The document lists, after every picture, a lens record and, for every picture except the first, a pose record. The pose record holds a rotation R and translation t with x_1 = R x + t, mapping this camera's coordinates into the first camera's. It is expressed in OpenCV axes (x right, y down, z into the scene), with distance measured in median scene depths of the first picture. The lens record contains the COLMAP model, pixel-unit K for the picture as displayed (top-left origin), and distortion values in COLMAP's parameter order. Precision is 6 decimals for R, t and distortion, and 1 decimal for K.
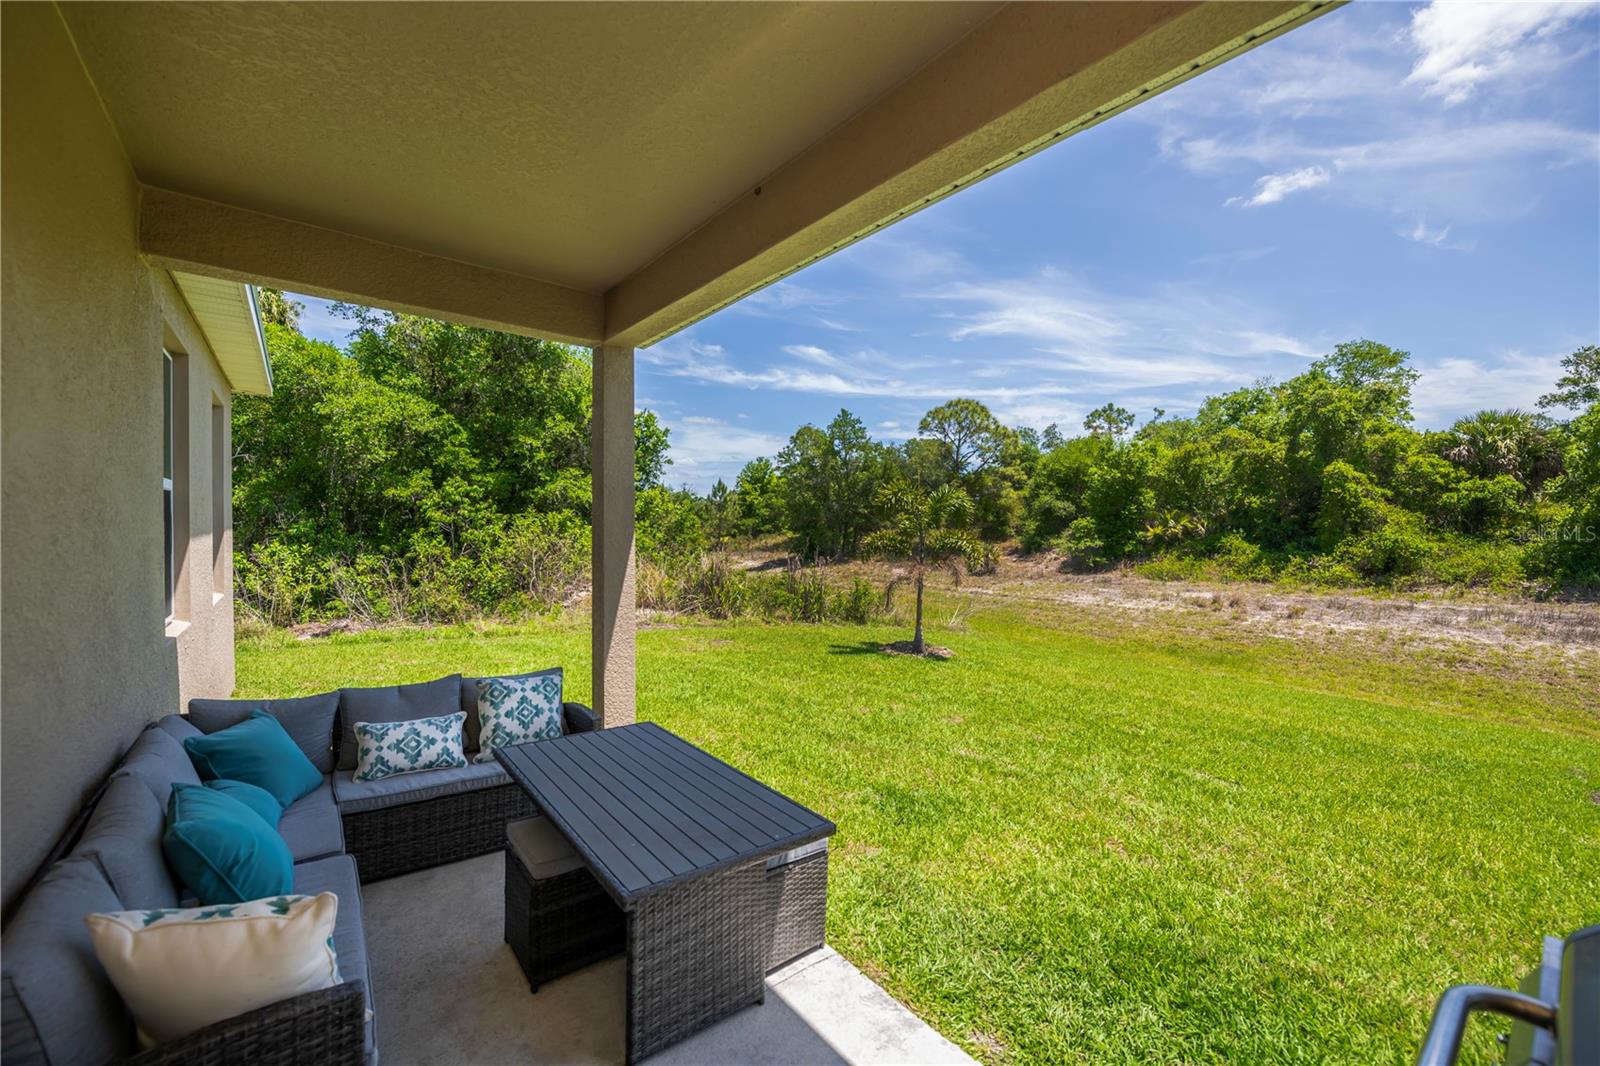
lens RADIAL K [[638.9, 0, 807.9], [0, 638.9, 528.1], [0, 0, 1]] dist [-0.015232, -0.000385]
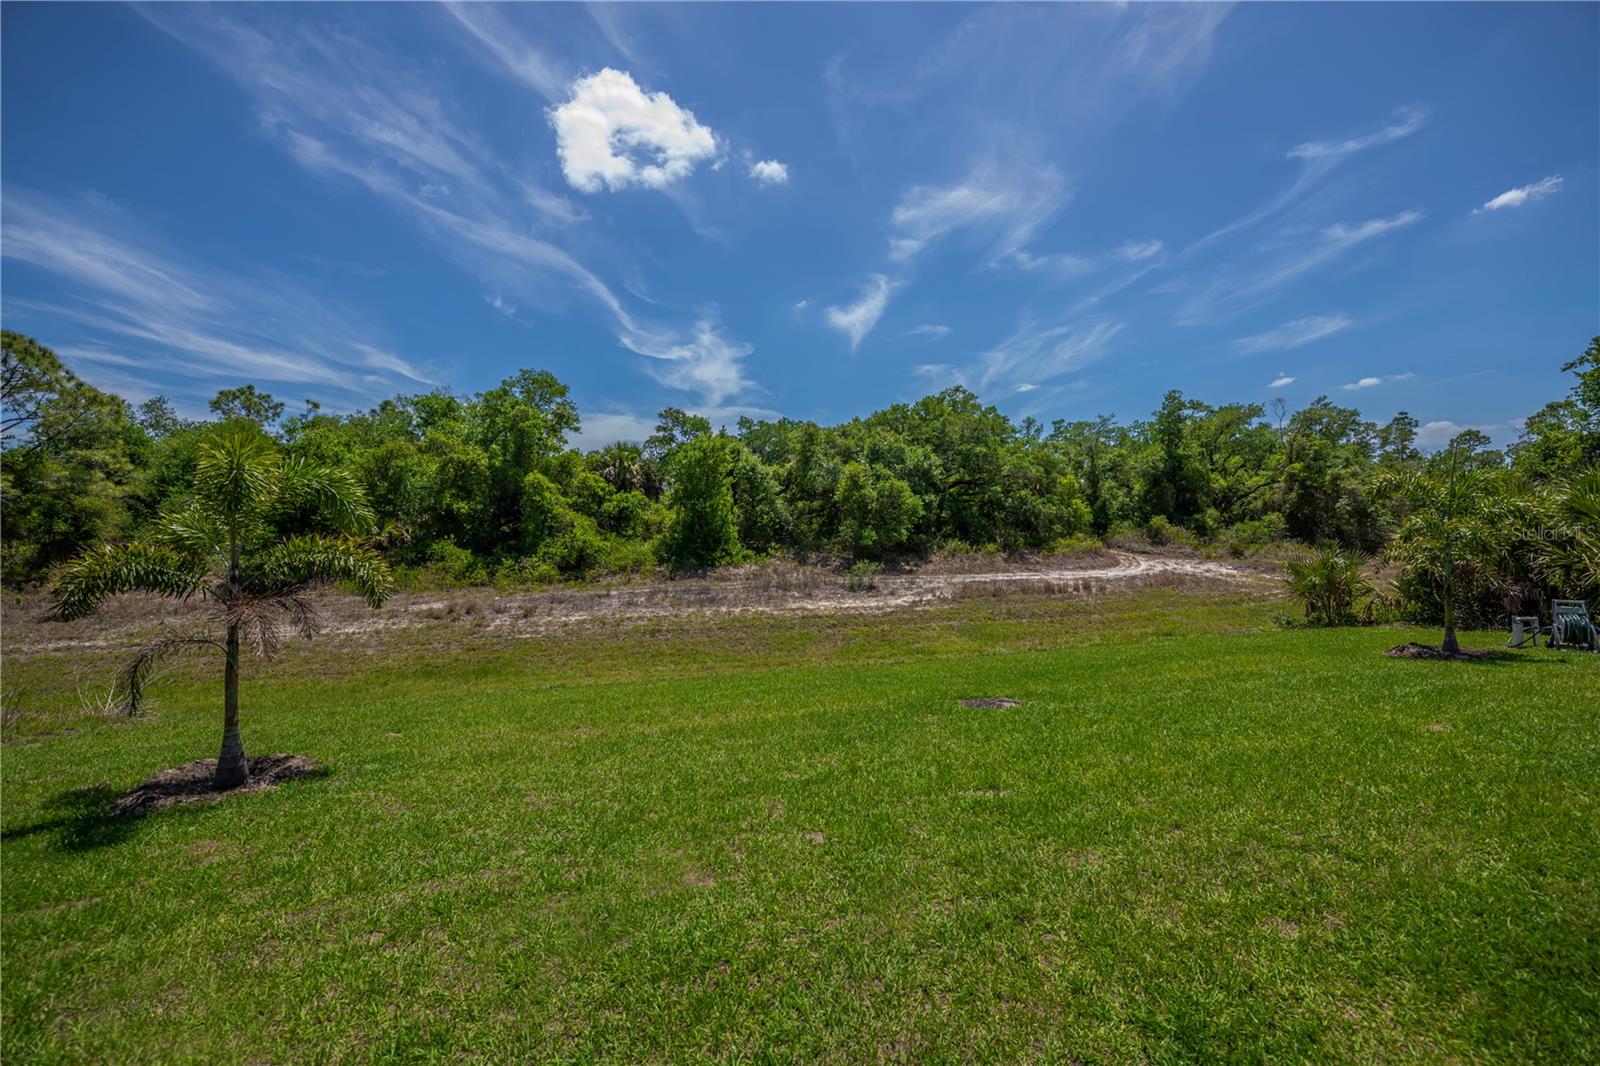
lens RADIAL K [[638.9, 0, 807.9], [0, 638.9, 528.1], [0, 0, 1]] dist [-0.015232, -0.000385]
pose [[0.356834, -0.010881, 0.934104, -0.040564], [0.024071, 0.999707, 0.002450, 0.002040], [-0.933858, 0.021611, 0.356992, 0.130517]]
